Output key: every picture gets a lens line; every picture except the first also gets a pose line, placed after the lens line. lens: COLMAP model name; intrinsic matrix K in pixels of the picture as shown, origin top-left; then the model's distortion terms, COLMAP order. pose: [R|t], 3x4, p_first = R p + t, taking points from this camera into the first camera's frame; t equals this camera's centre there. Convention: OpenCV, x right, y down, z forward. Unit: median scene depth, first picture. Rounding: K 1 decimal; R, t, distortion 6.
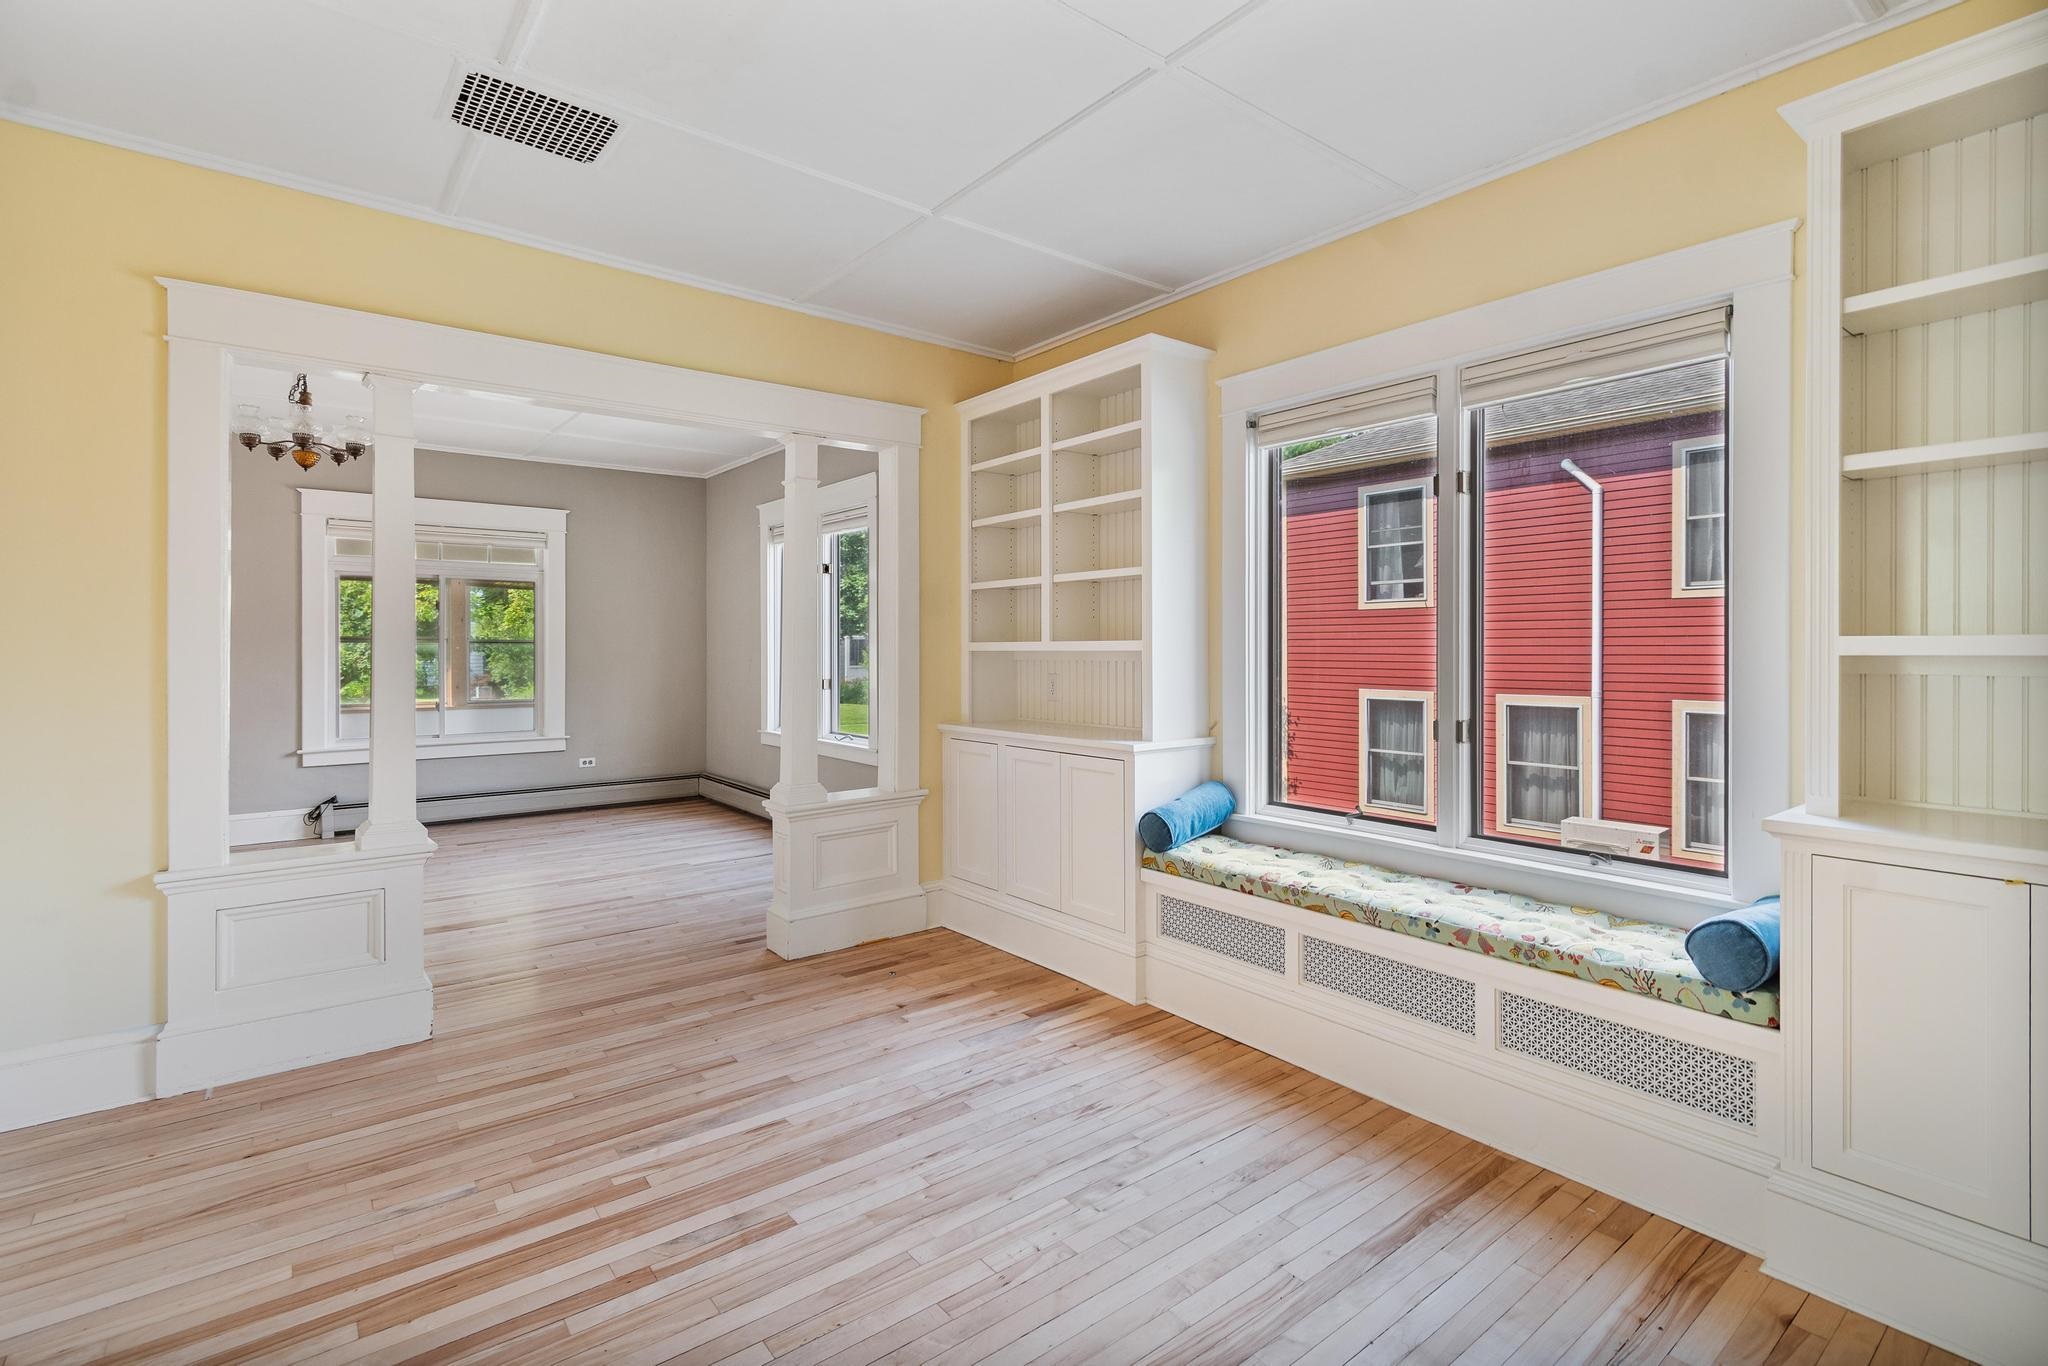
lens RADIAL K [[953.8, 0, 1033.5], [0, 953.8, 649.8], [0, 0, 1]] dist [0.002887, 0.000340]
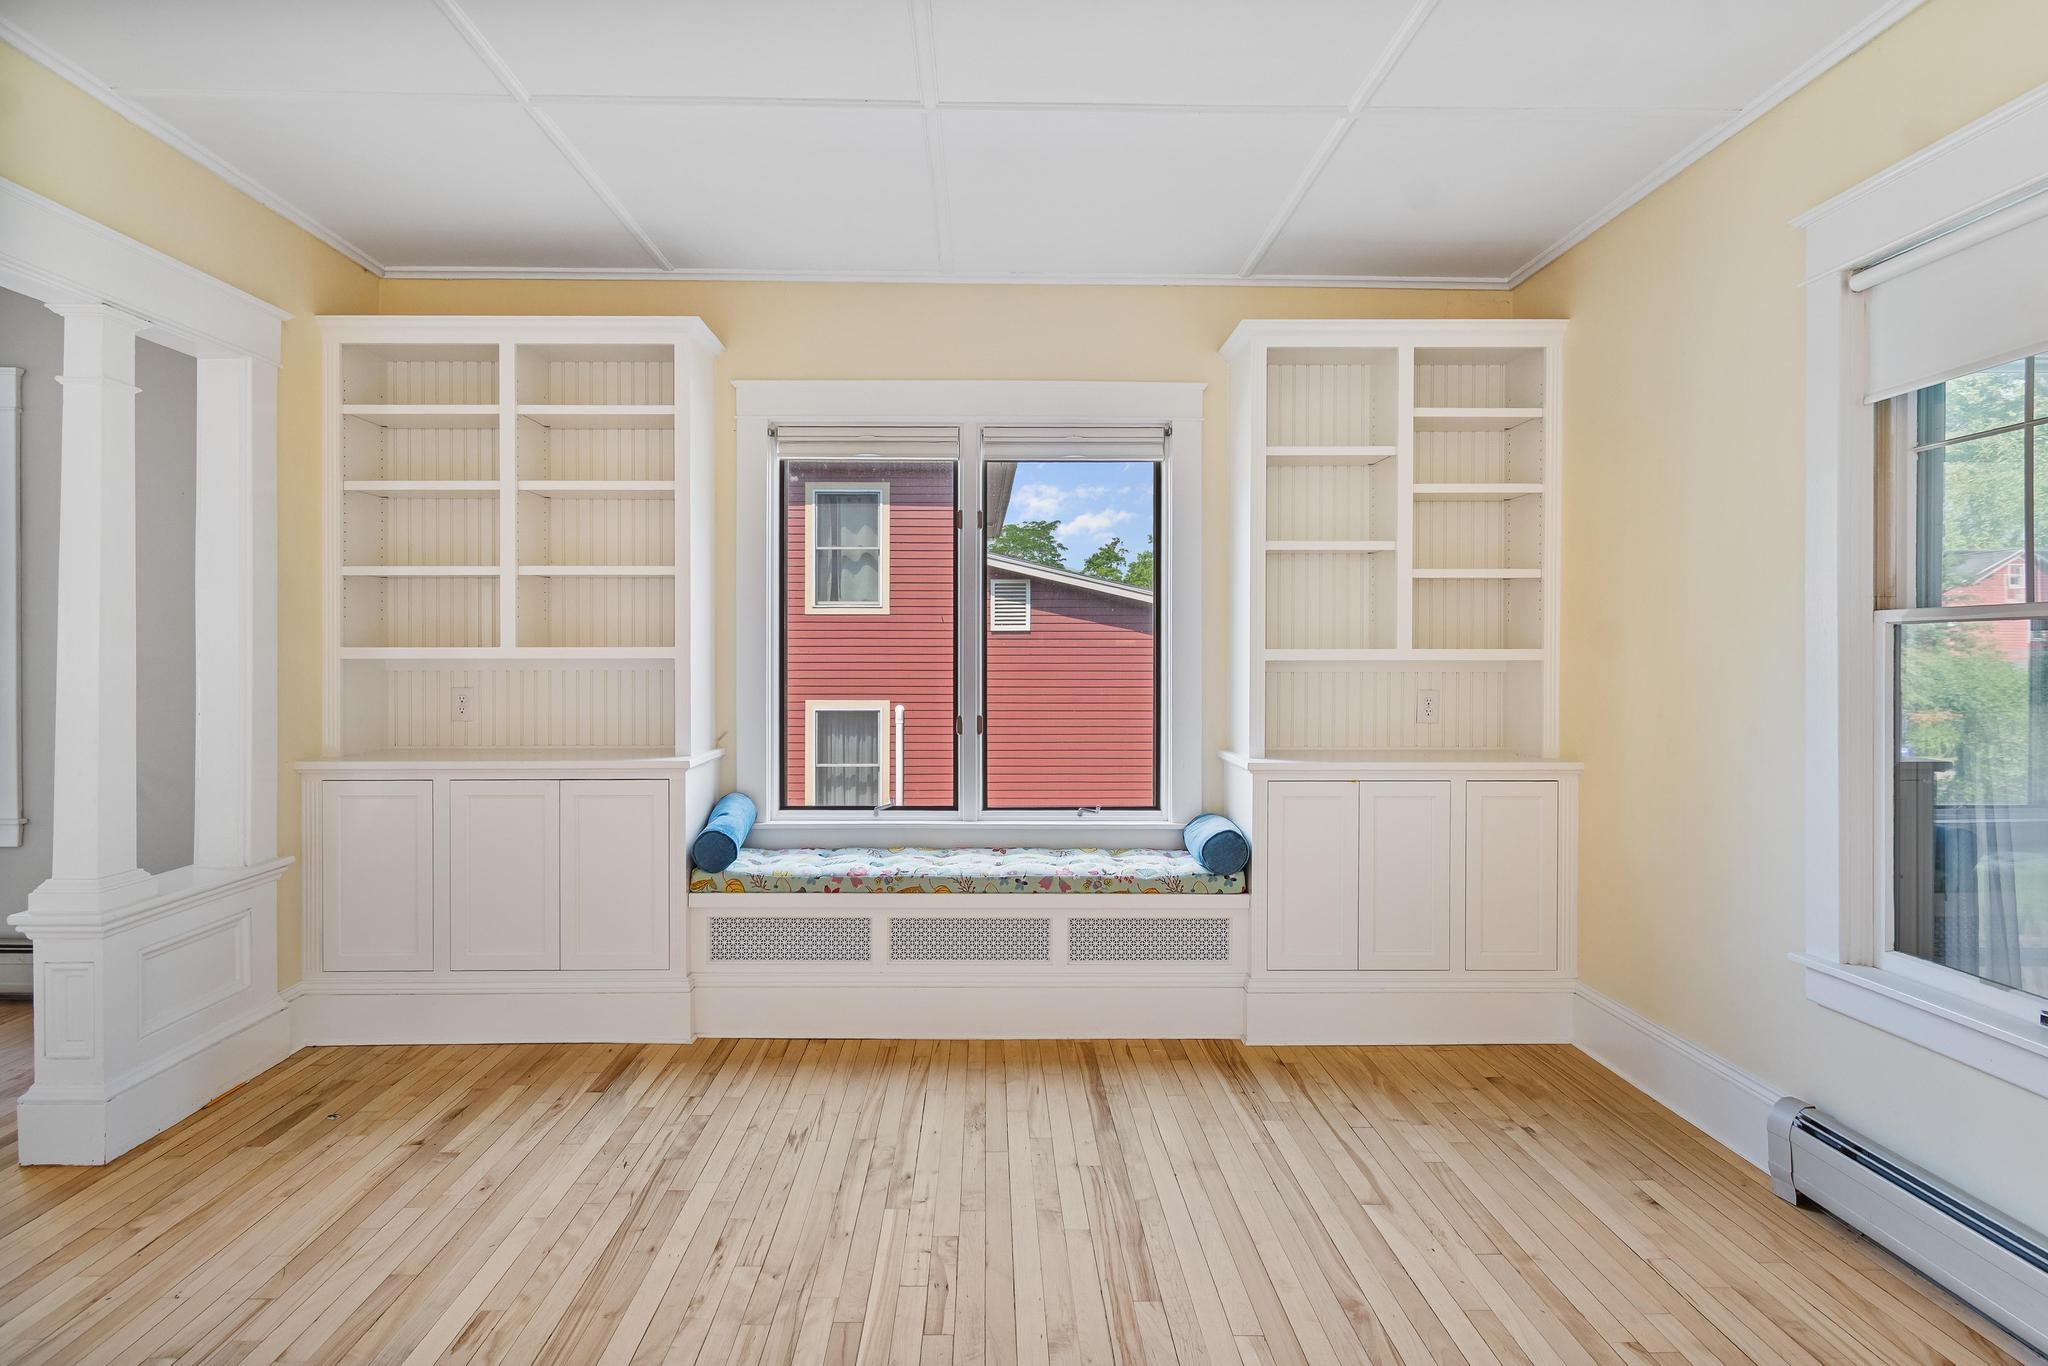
lens RADIAL K [[982.6, 0, 1009.6], [0, 982.6, 659.0], [0, 0, 1]] dist [0.002003, -0.000212]
pose [[0.614135, -0.001157, 0.789200, -0.459429], [0.000587, 0.999999, 0.001009, 0.000792], [-0.789200, -0.000156, 0.614136, 0.177968]]
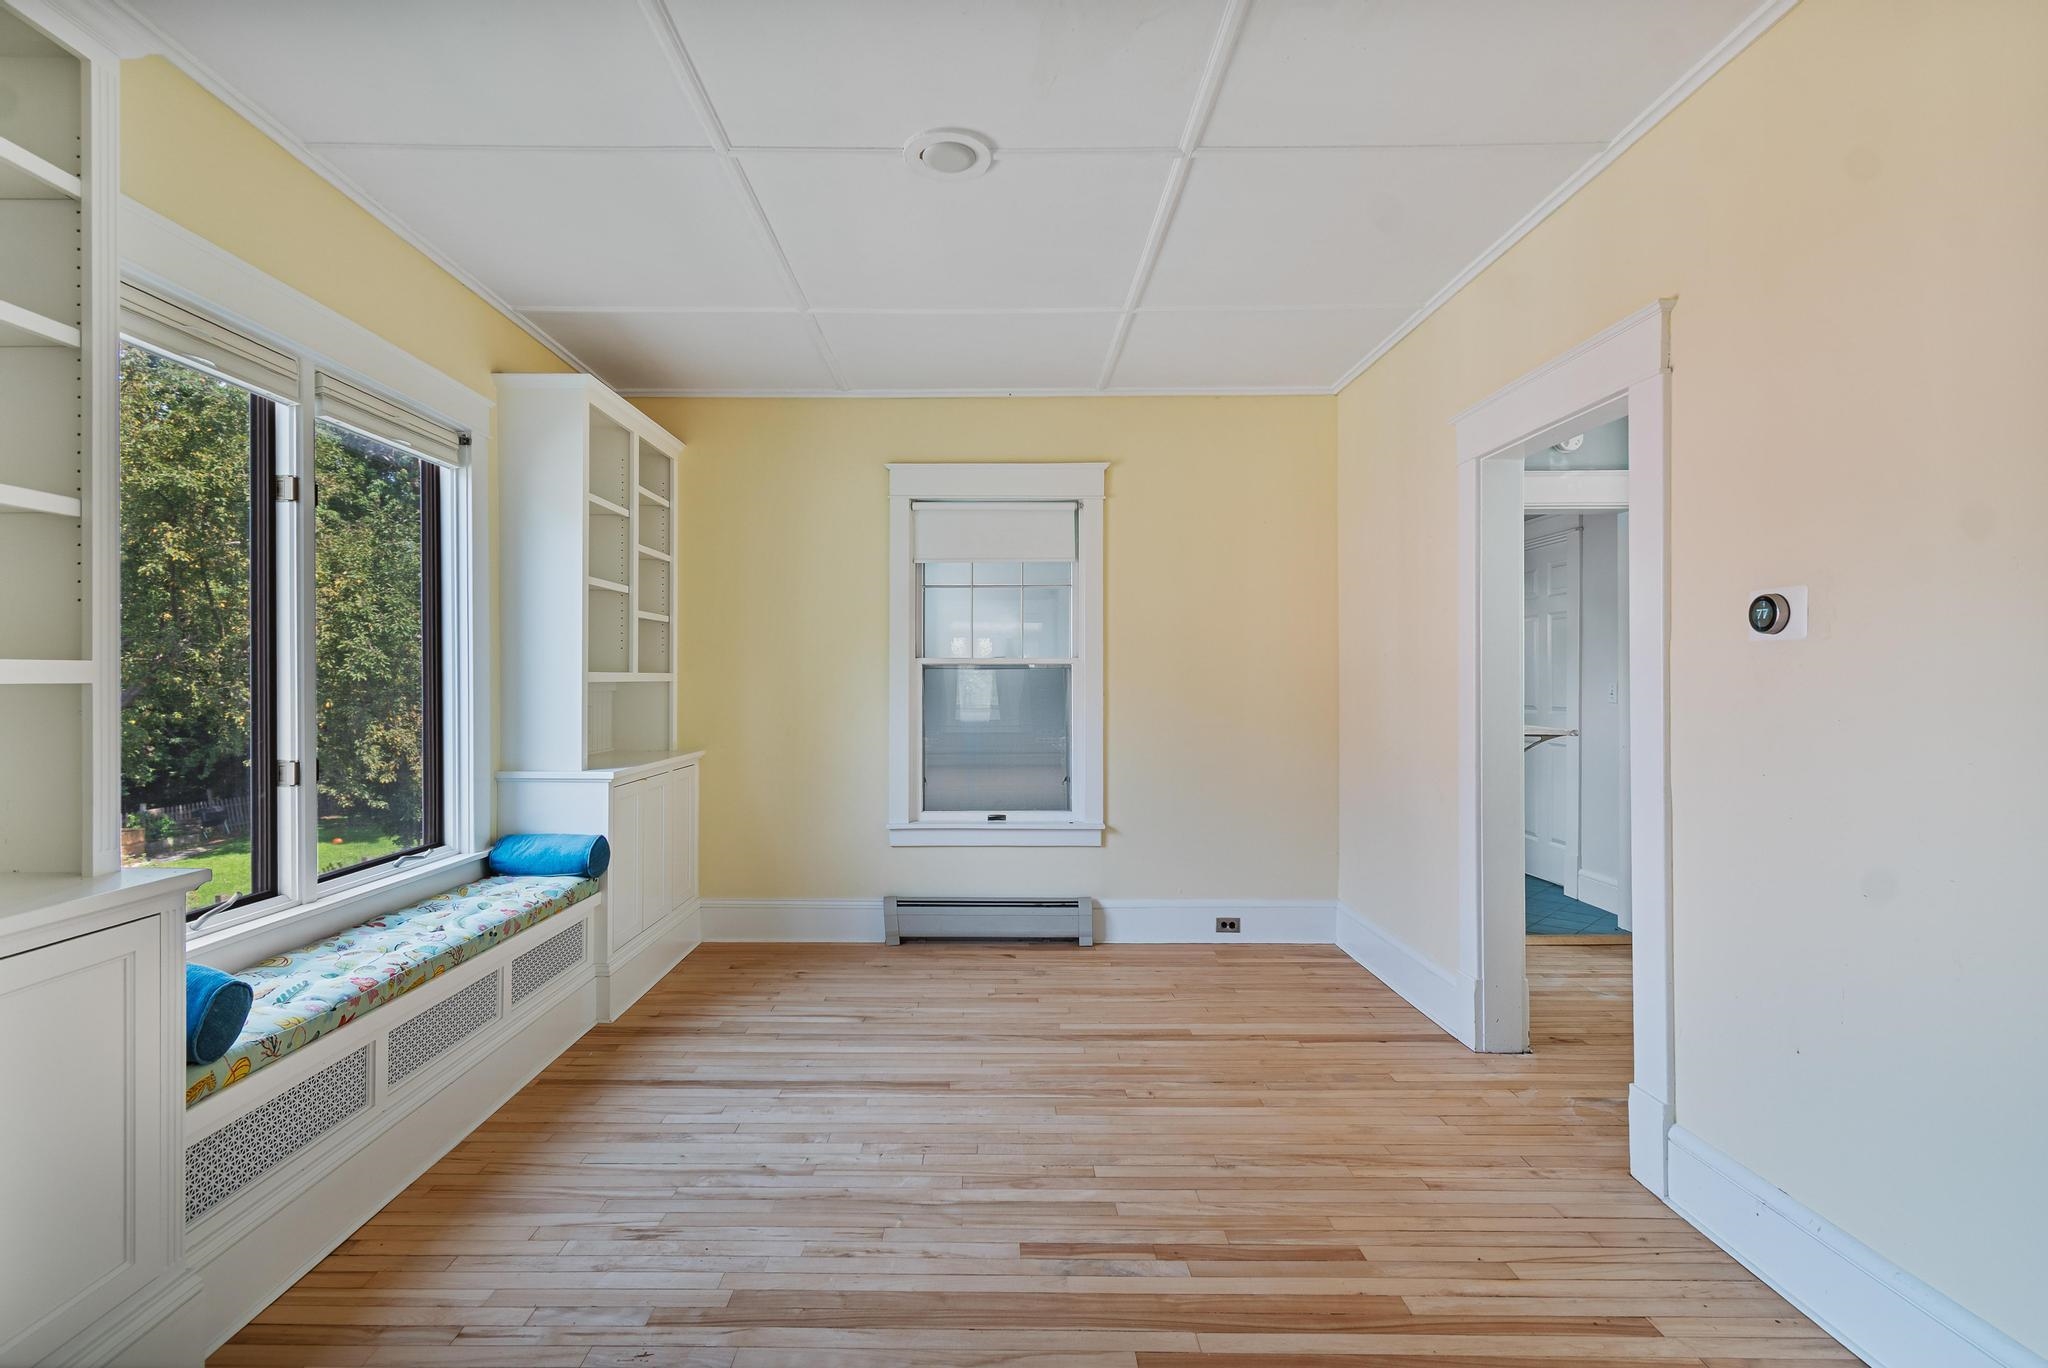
lens RADIAL K [[958.6, 0, 988.8], [0, 958.6, 673.9], [0, 0, 1]] dist [-0.000646, -0.000297]
pose [[-0.778006, -0.001660, 0.628255, -0.549243], [-0.003963, 0.999990, -0.002265, -0.005159], [-0.628244, -0.004252, -0.778004, 1.156133]]
